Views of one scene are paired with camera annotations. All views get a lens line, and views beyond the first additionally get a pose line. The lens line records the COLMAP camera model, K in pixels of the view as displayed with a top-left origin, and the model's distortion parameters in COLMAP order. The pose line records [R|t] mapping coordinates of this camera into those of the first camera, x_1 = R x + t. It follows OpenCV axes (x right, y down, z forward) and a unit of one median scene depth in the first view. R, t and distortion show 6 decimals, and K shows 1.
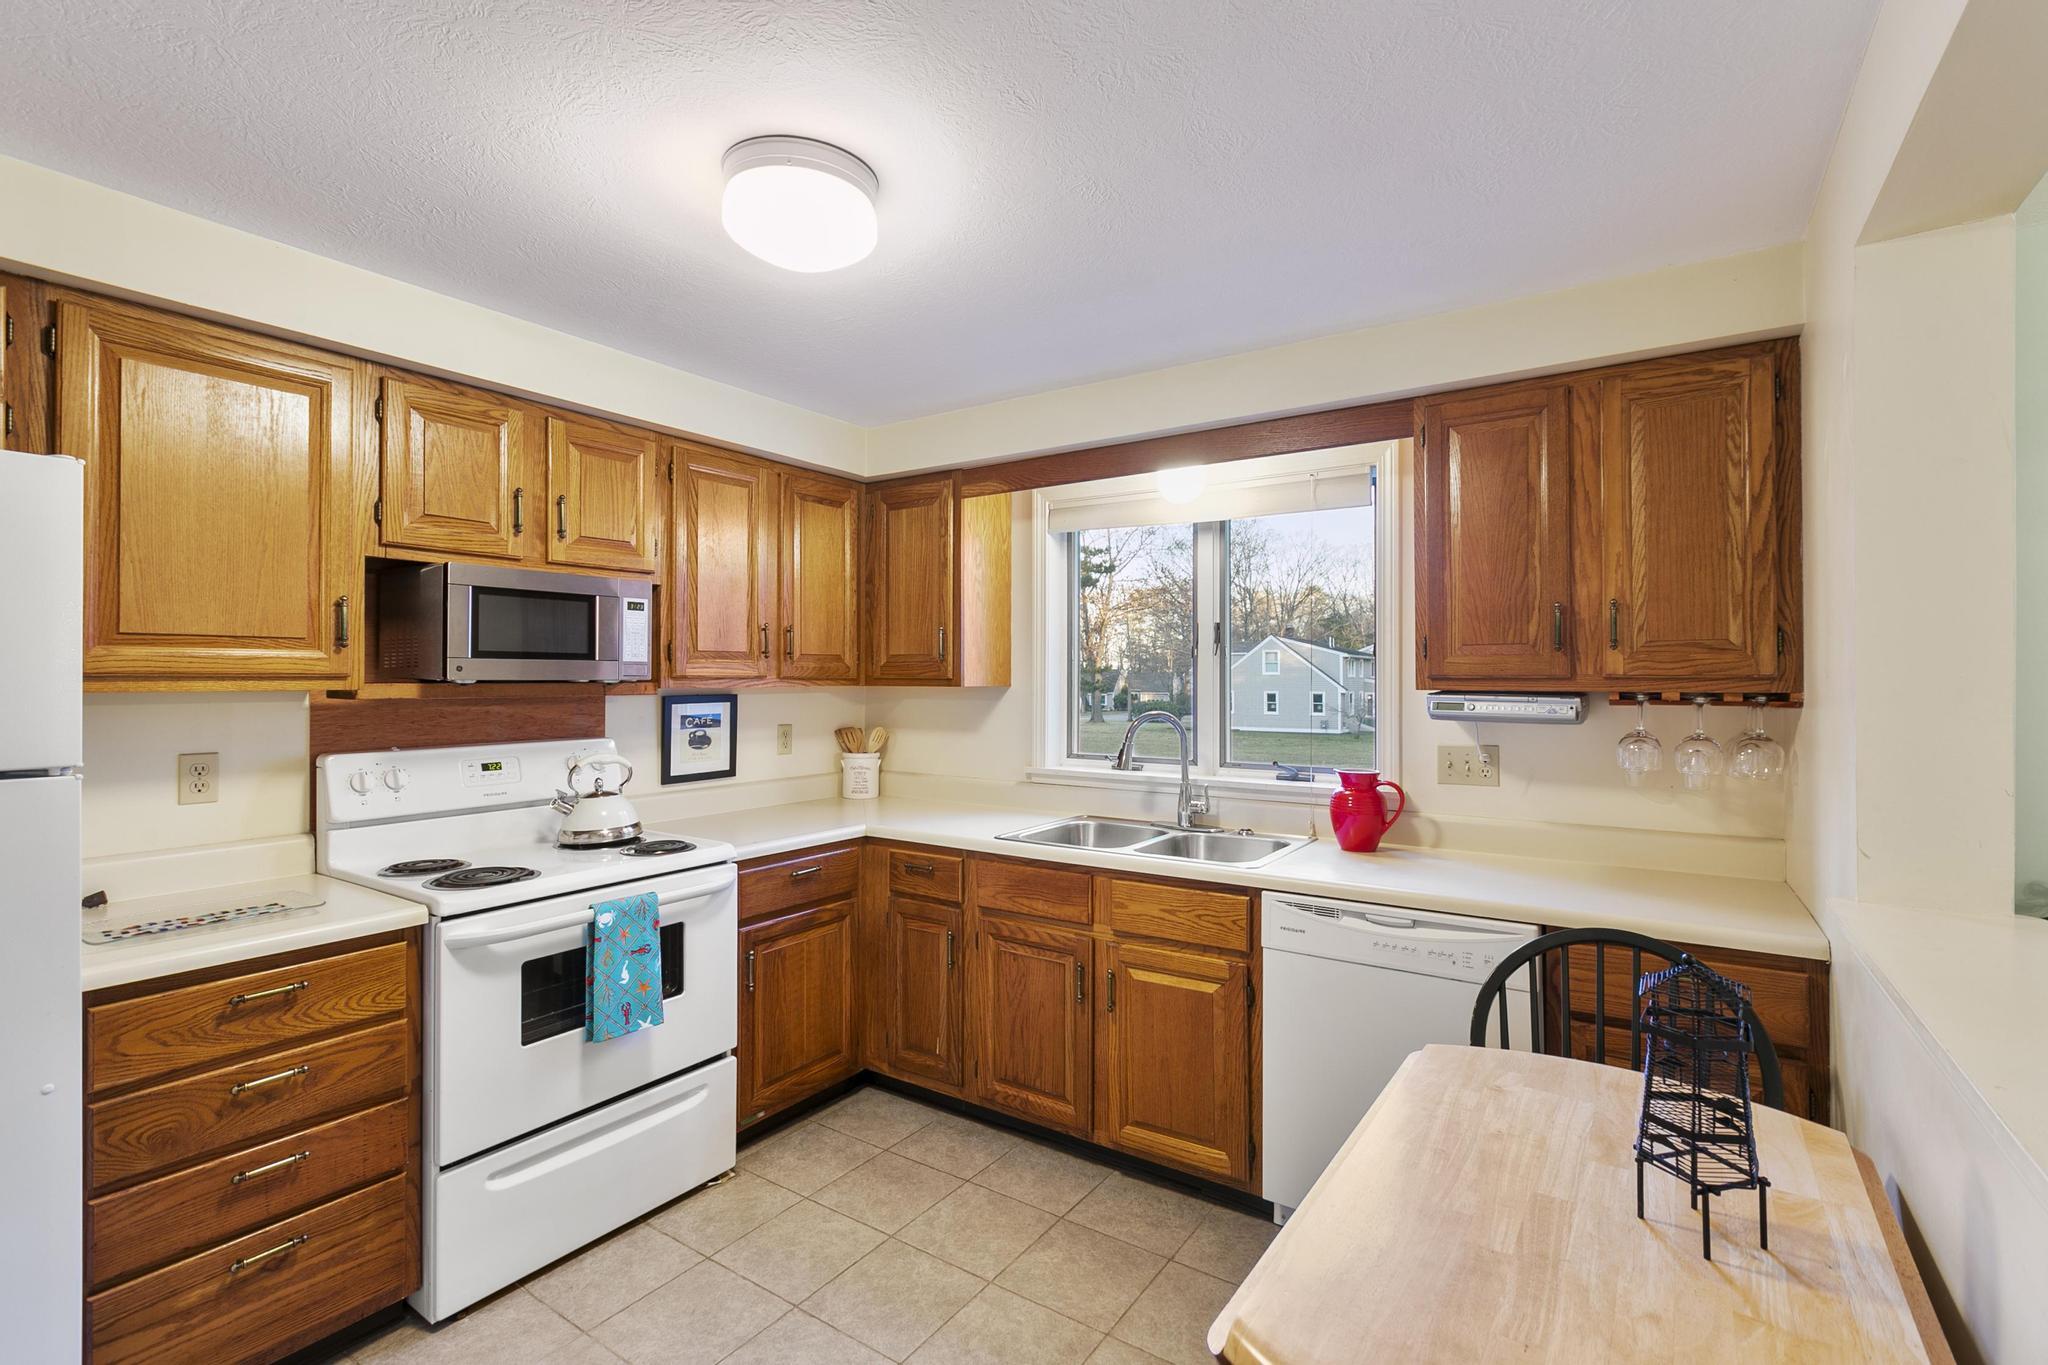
lens RADIAL K [[916.7, 0, 1044.6], [0, 916.7, 676.6], [0, 0, 1]] dist [-0.003135, 0.001266]
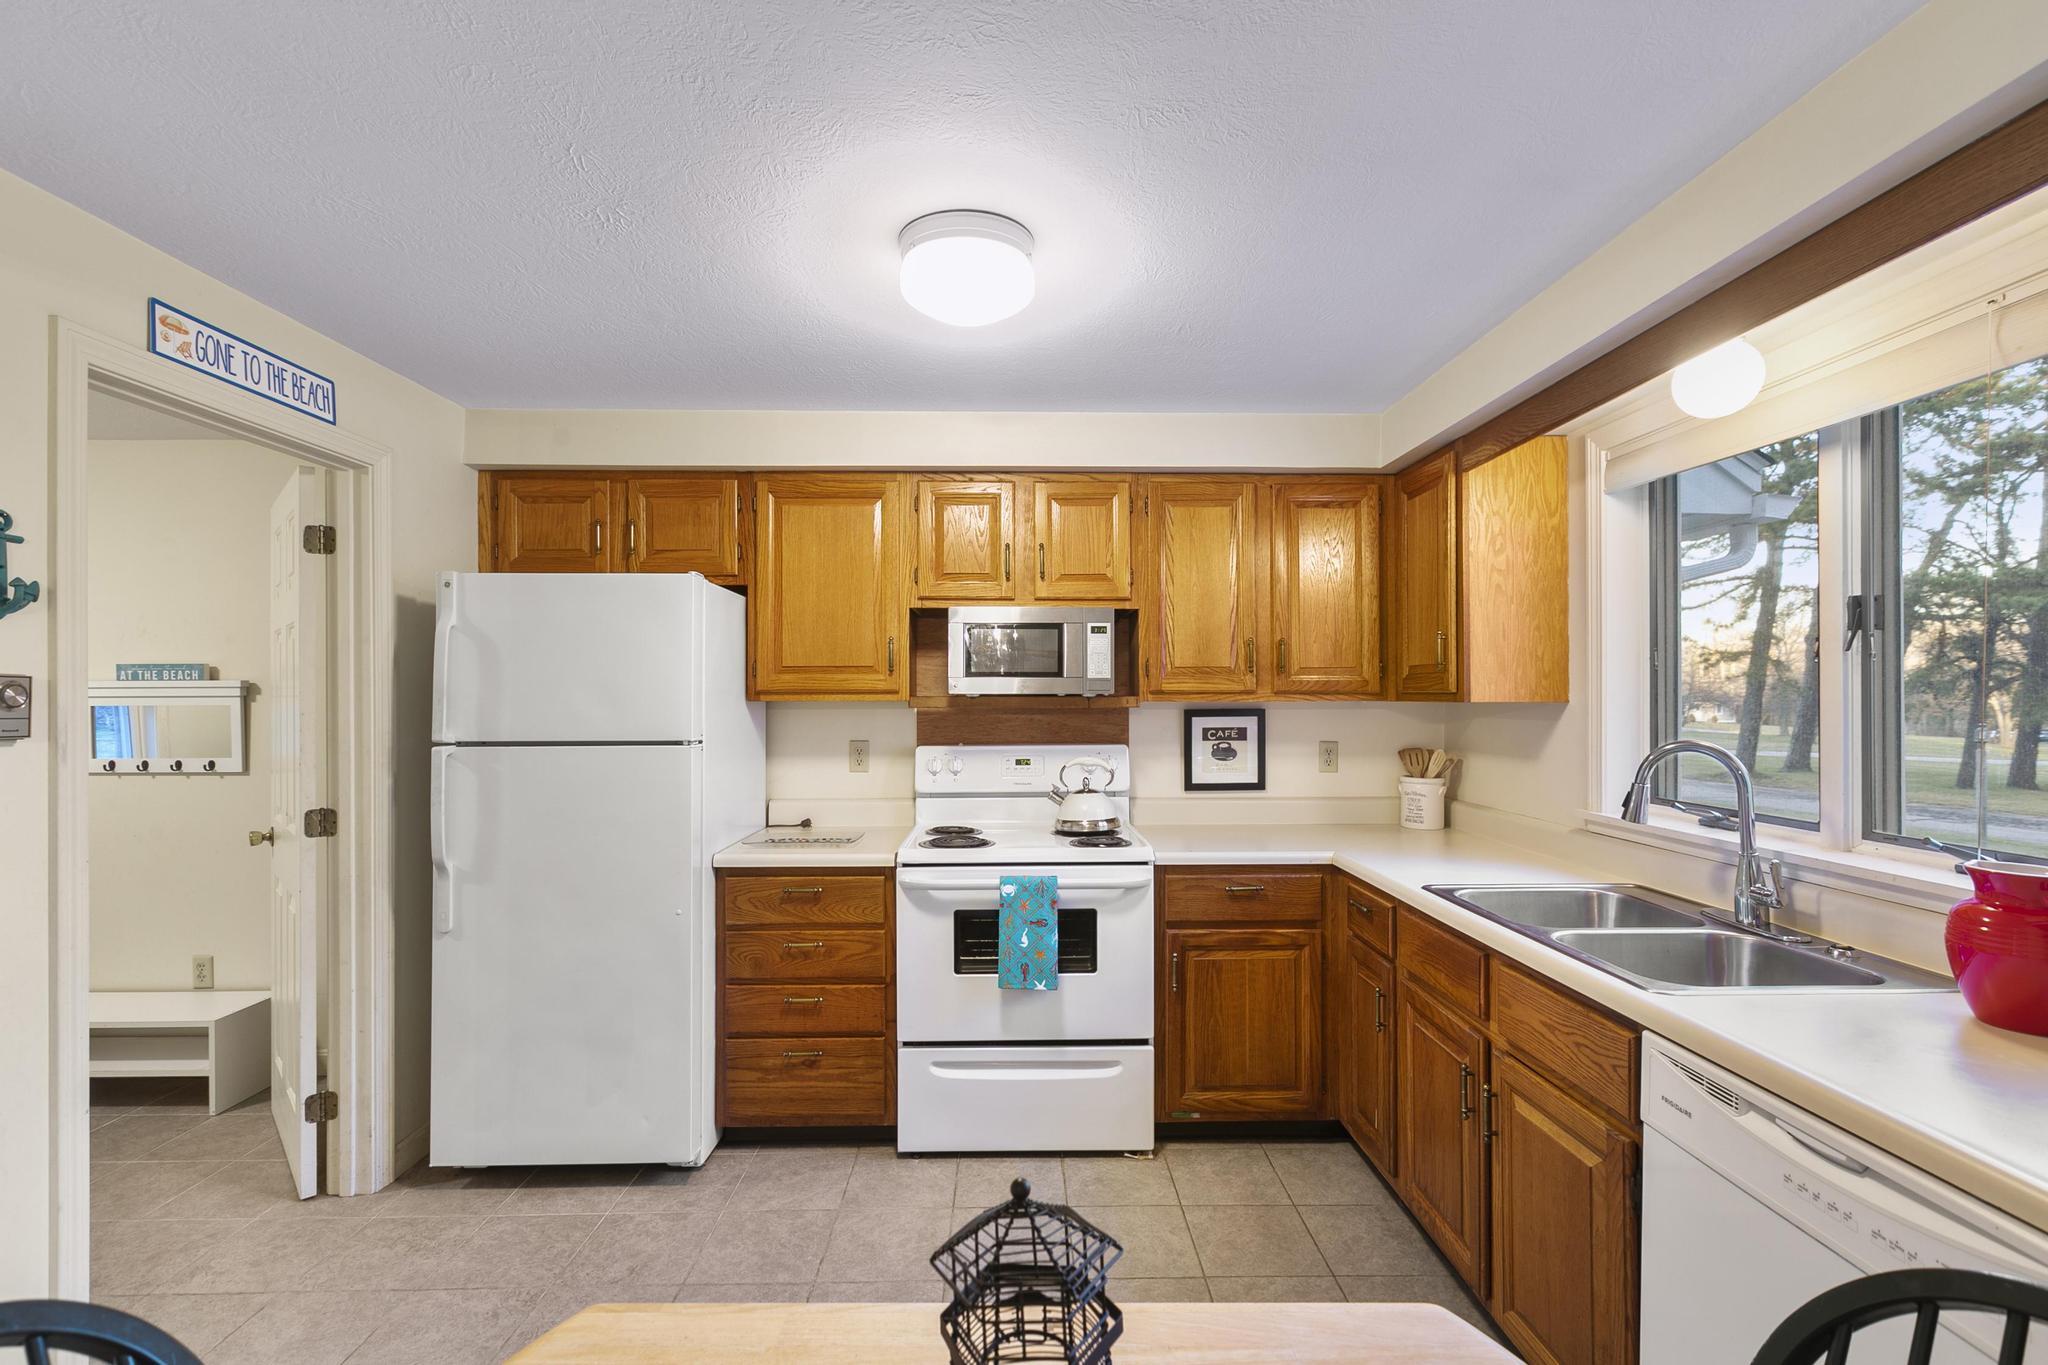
lens RADIAL K [[916.7, 0, 1033.8], [0, 916.7, 696.2], [0, 0, 1]] dist [-0.003135, 0.001266]
pose [[0.575182, -0.001760, -0.818024, 0.453190], [0.002566, 0.999997, -0.000347, 0.006397], [0.818022, -0.001899, 0.575184, 0.273247]]
